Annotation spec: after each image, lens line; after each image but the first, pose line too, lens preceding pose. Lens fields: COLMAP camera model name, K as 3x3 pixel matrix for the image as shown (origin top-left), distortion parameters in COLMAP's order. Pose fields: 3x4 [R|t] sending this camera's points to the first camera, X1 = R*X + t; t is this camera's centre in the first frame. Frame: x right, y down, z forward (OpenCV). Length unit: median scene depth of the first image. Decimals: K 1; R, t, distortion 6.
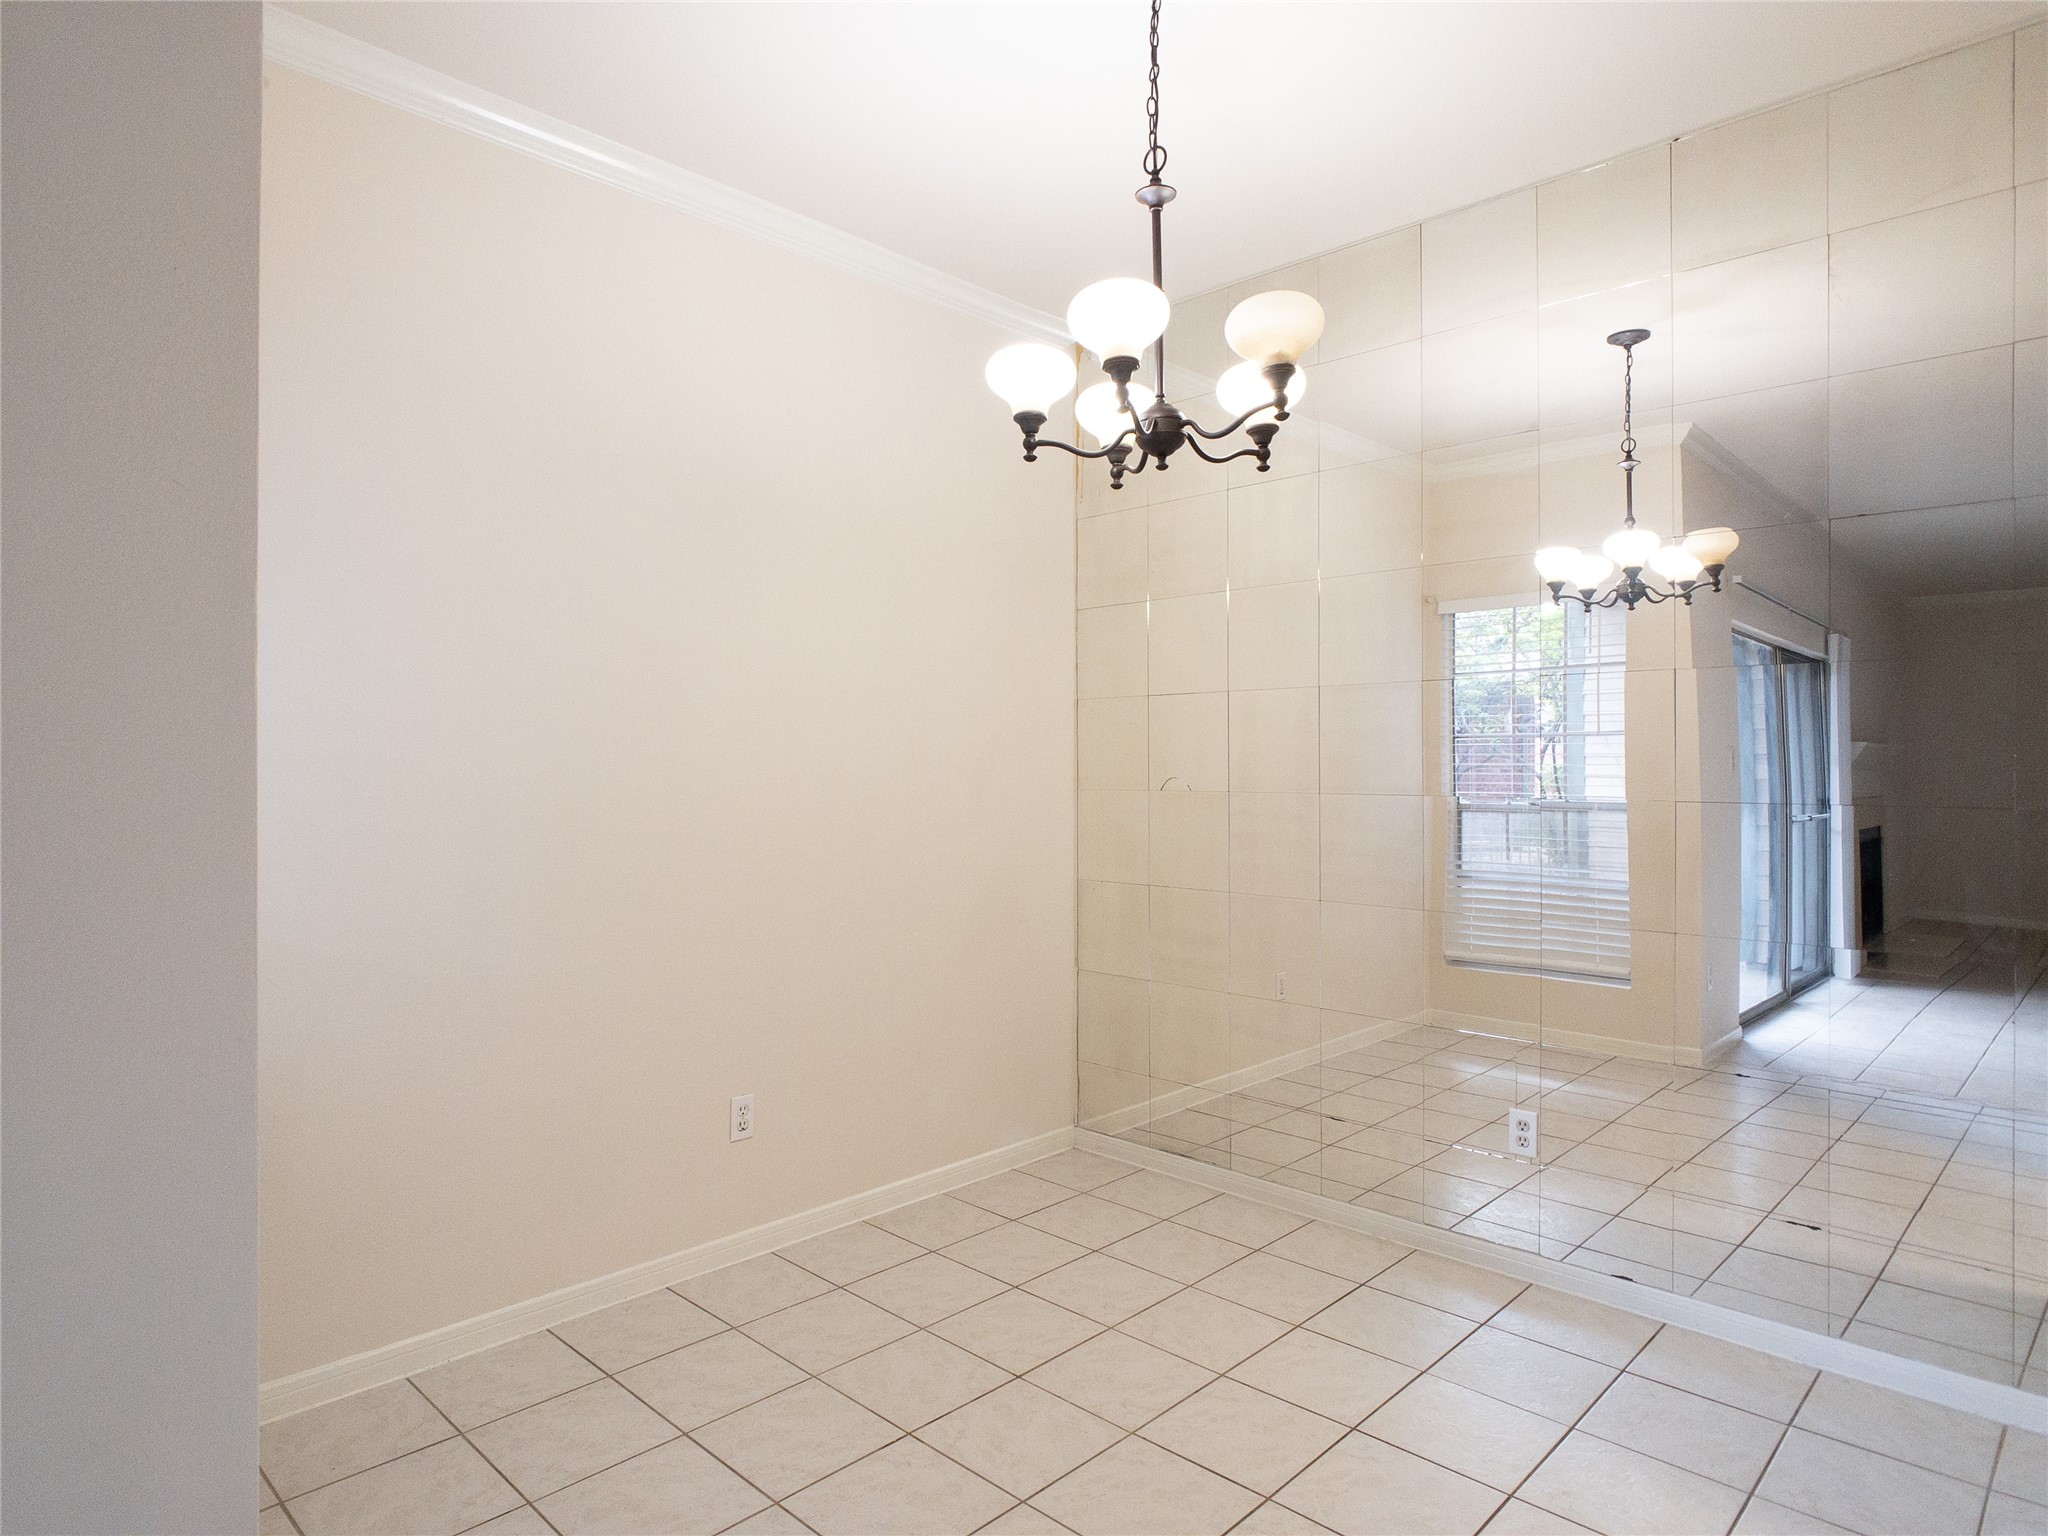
lens RADIAL K [[1187.5, 0, 1024.0], [0, 1187.5, 768.0], [0, 0, 1]] dist [0.002200, 0.000164]
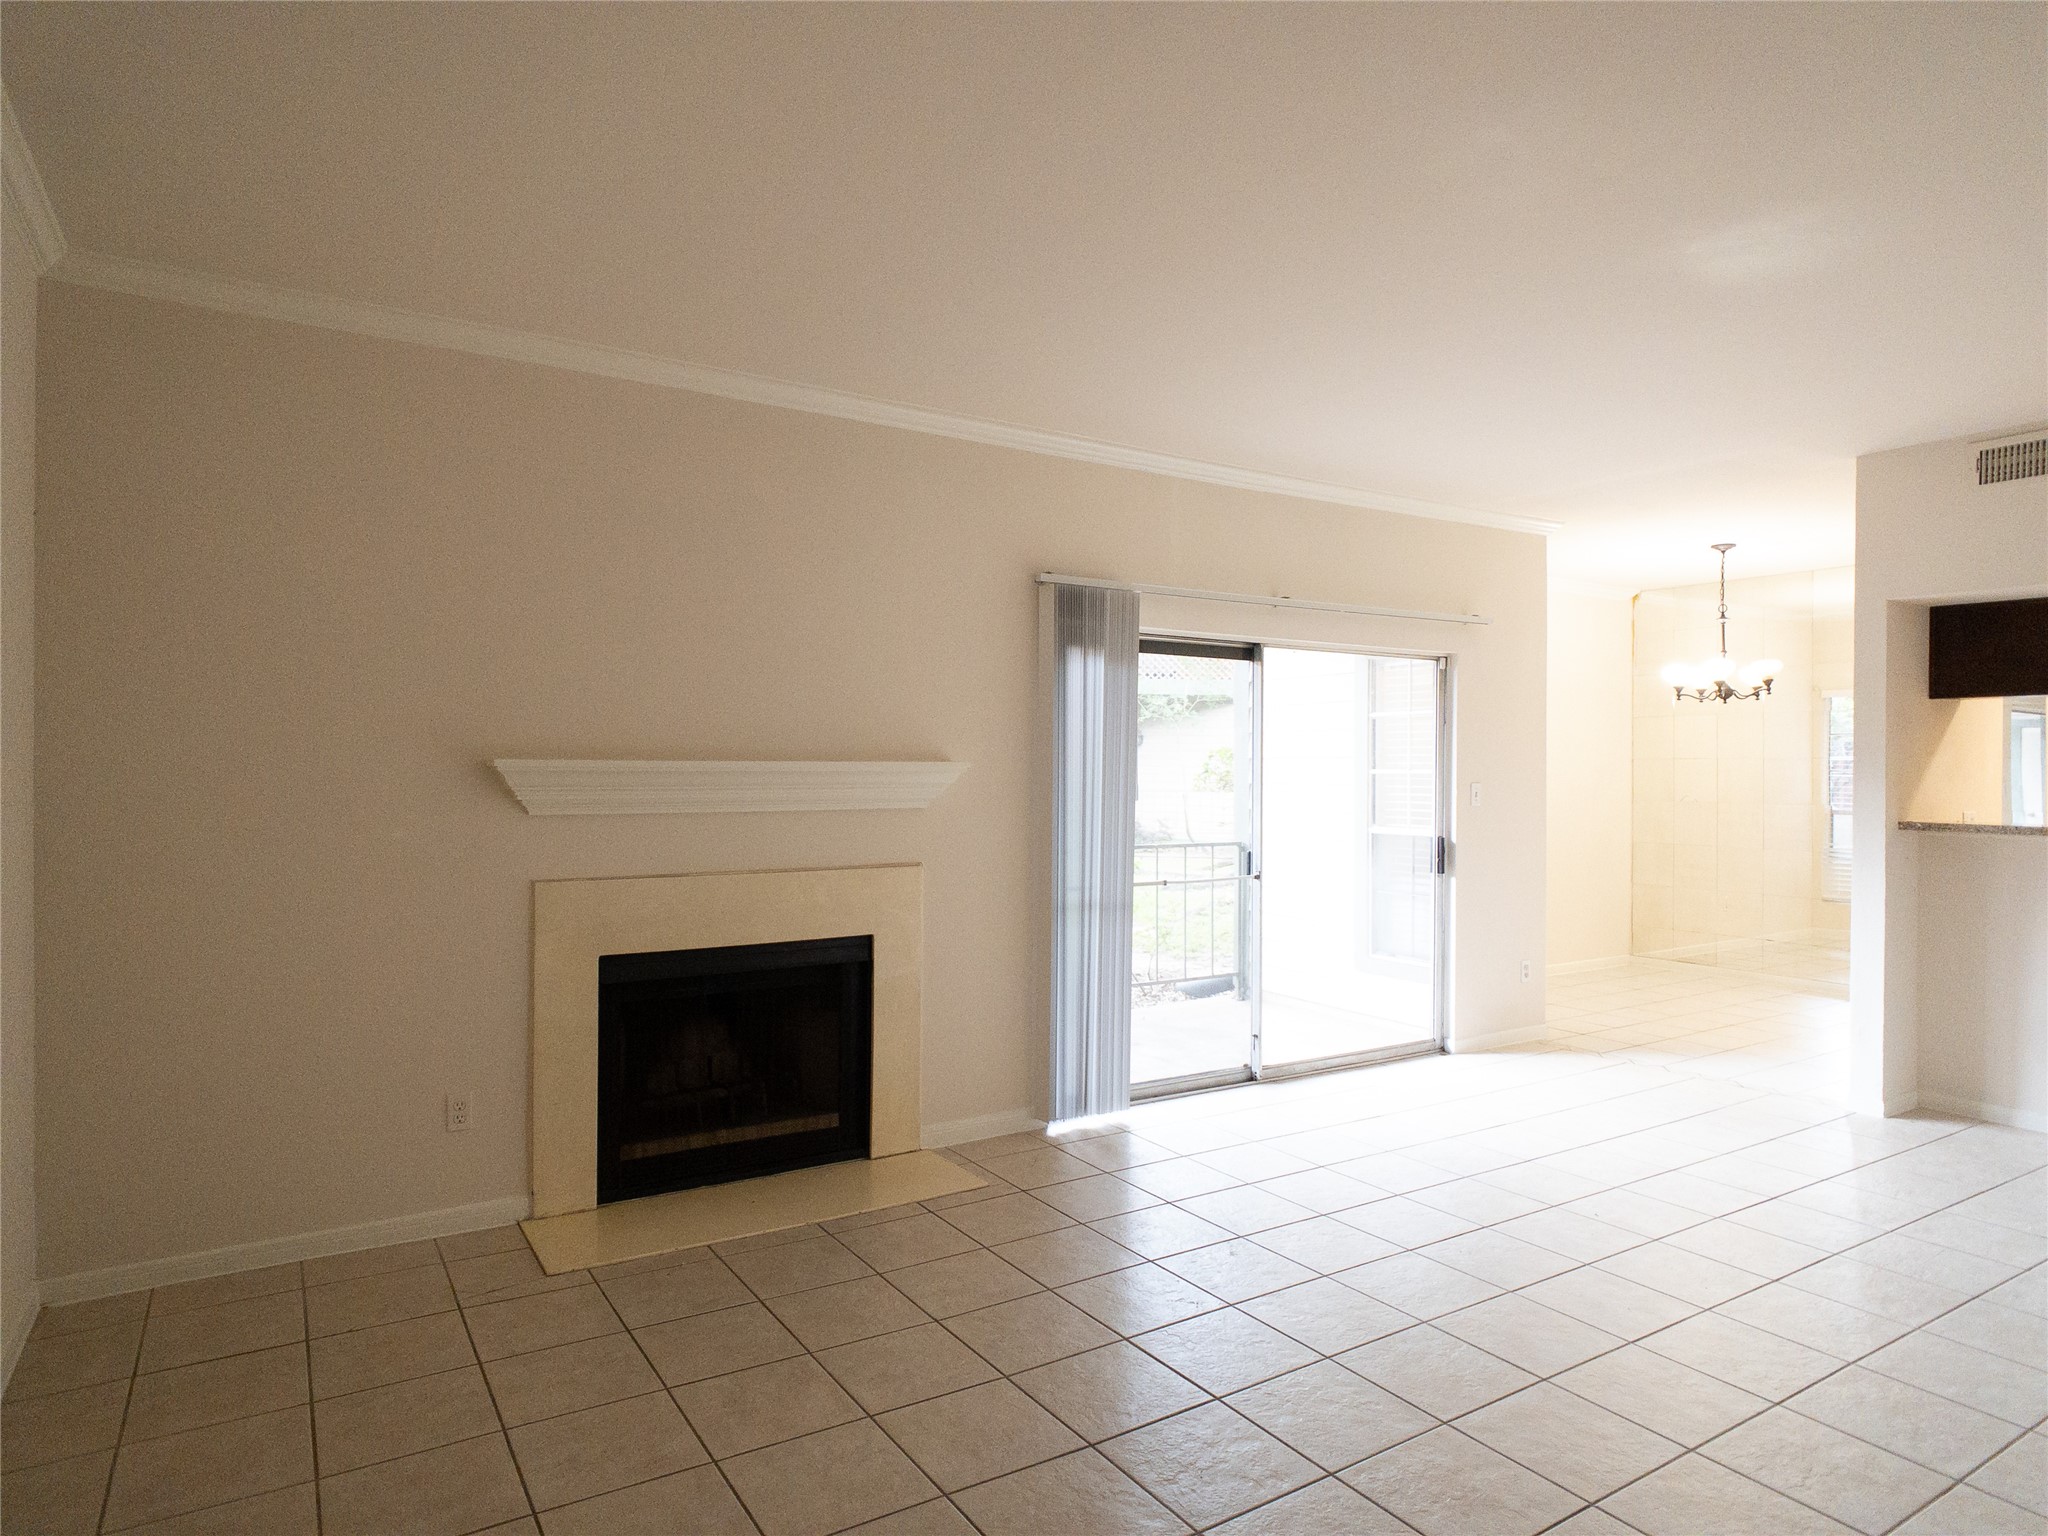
lens RADIAL K [[1187.5, 0, 1024.0], [0, 1187.5, 768.0], [0, 0, 1]] dist [0.002200, 0.000164]
pose [[0.968457, 0.003716, -0.249152, -0.377179], [-0.004423, 0.999988, -0.002278, -0.024445], [0.249140, 0.003308, 0.968462, -1.068313]]
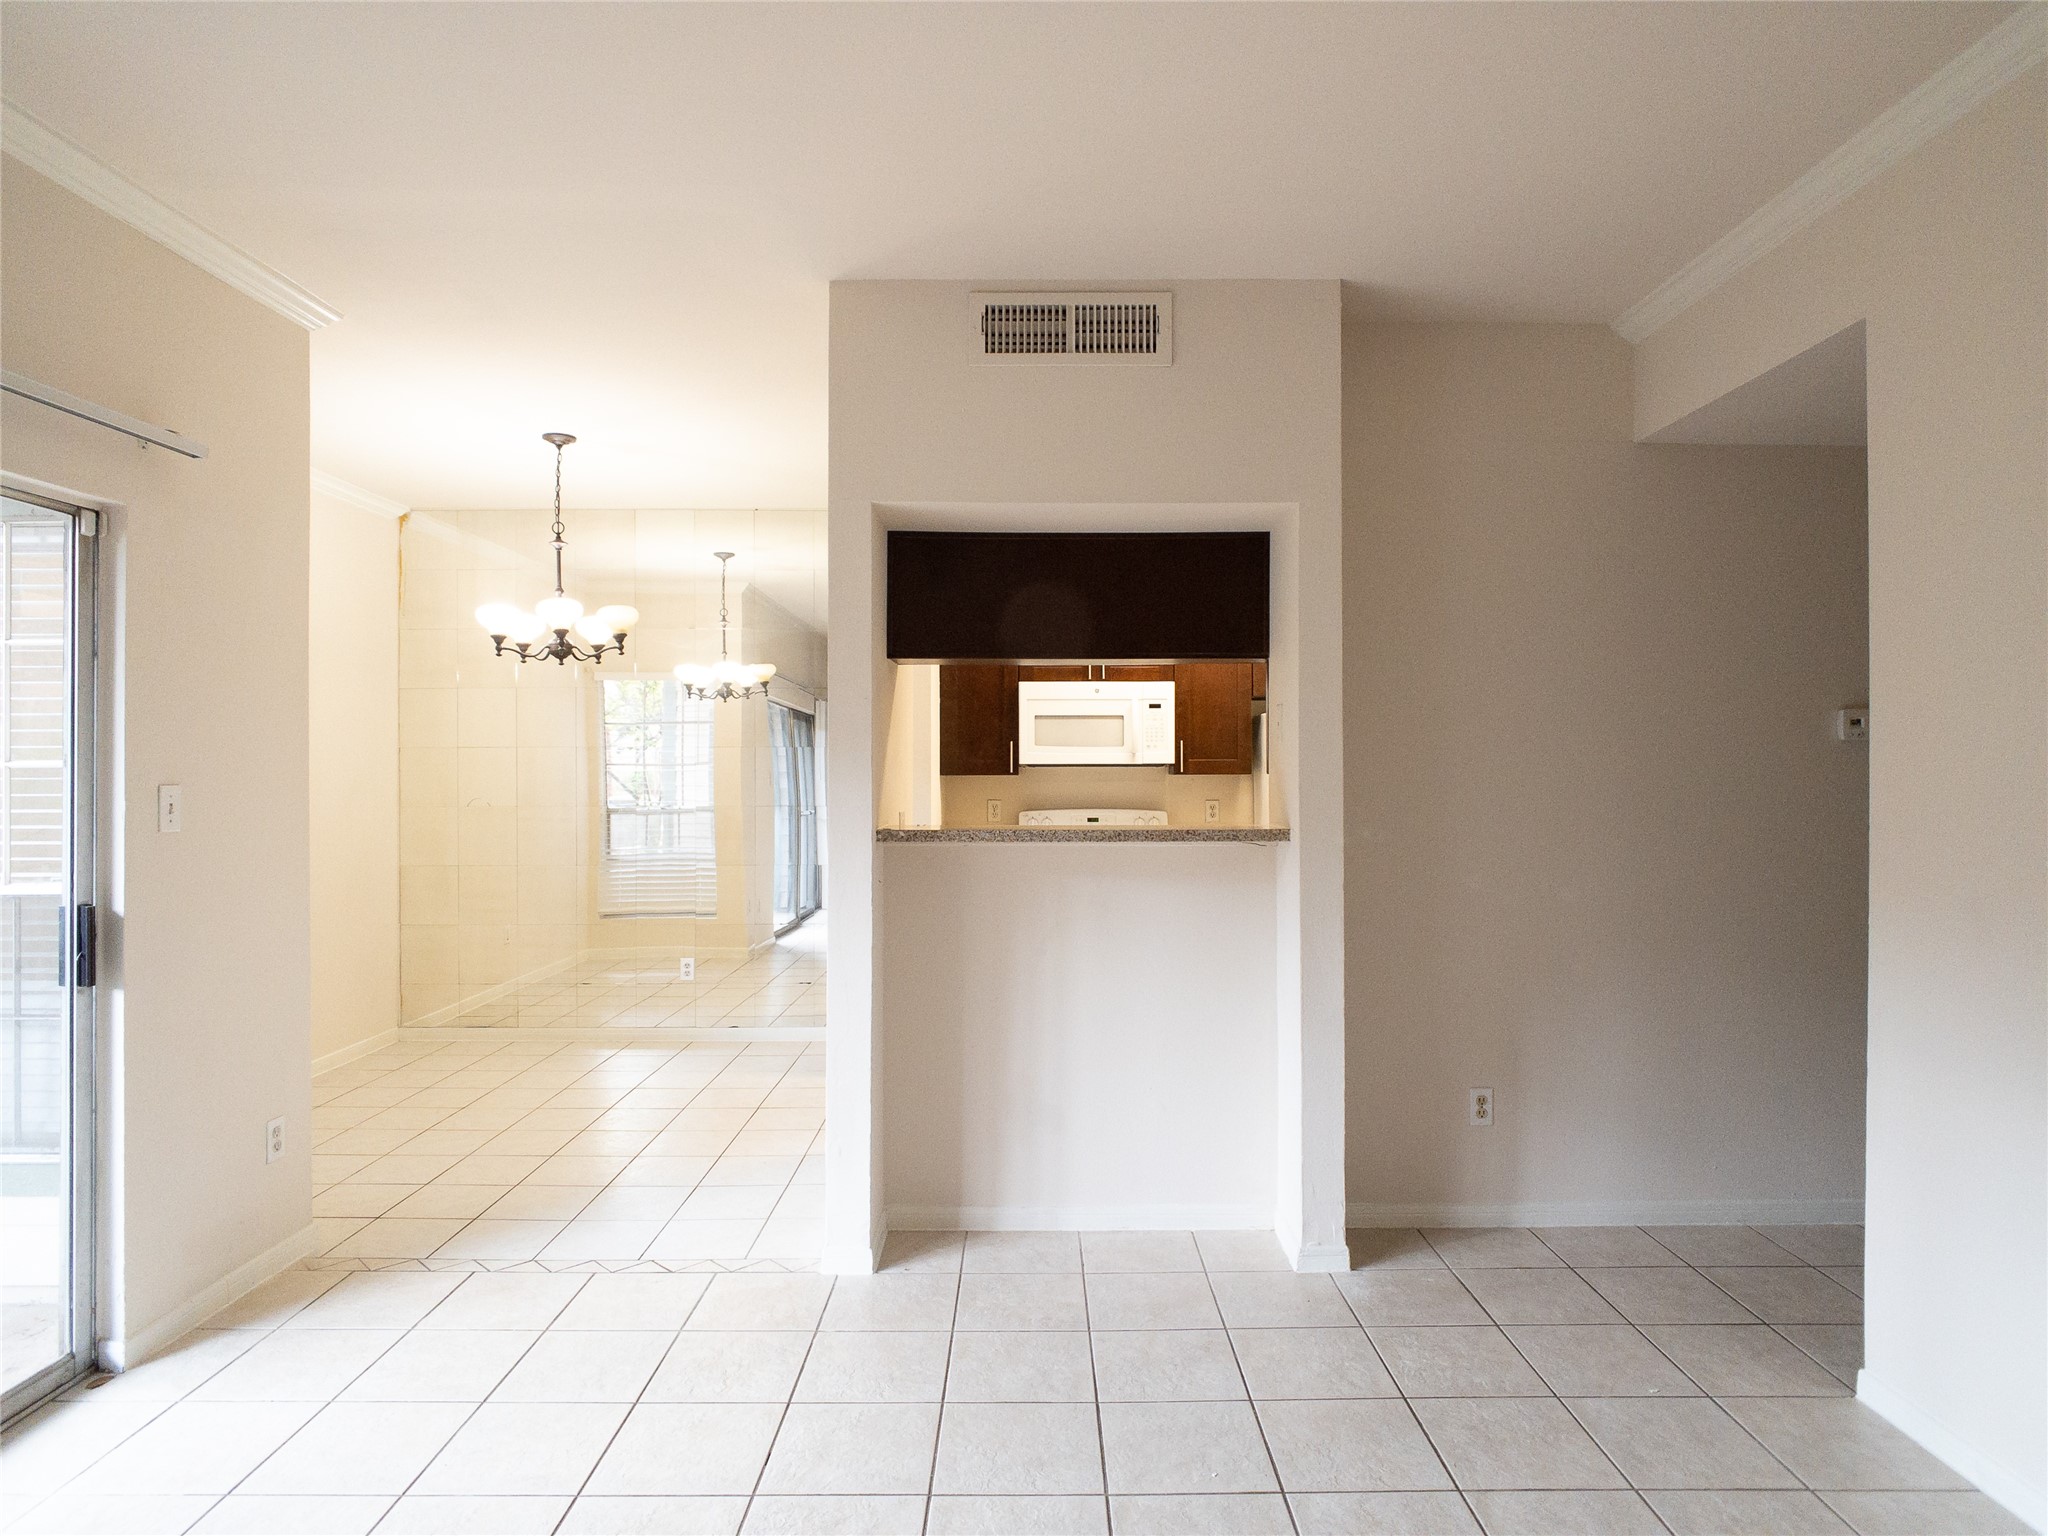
lens RADIAL K [[1218.3, 0, 1024.0], [0, 1218.3, 768.0], [0, 0, 1]] dist [-0.011112, -0.001015]
pose [[0.729345, 0.000599, 0.684146, -0.335503], [0.002074, 0.999993, -0.003087, -0.018897], [-0.684143, 0.003670, 0.729339, -0.526455]]
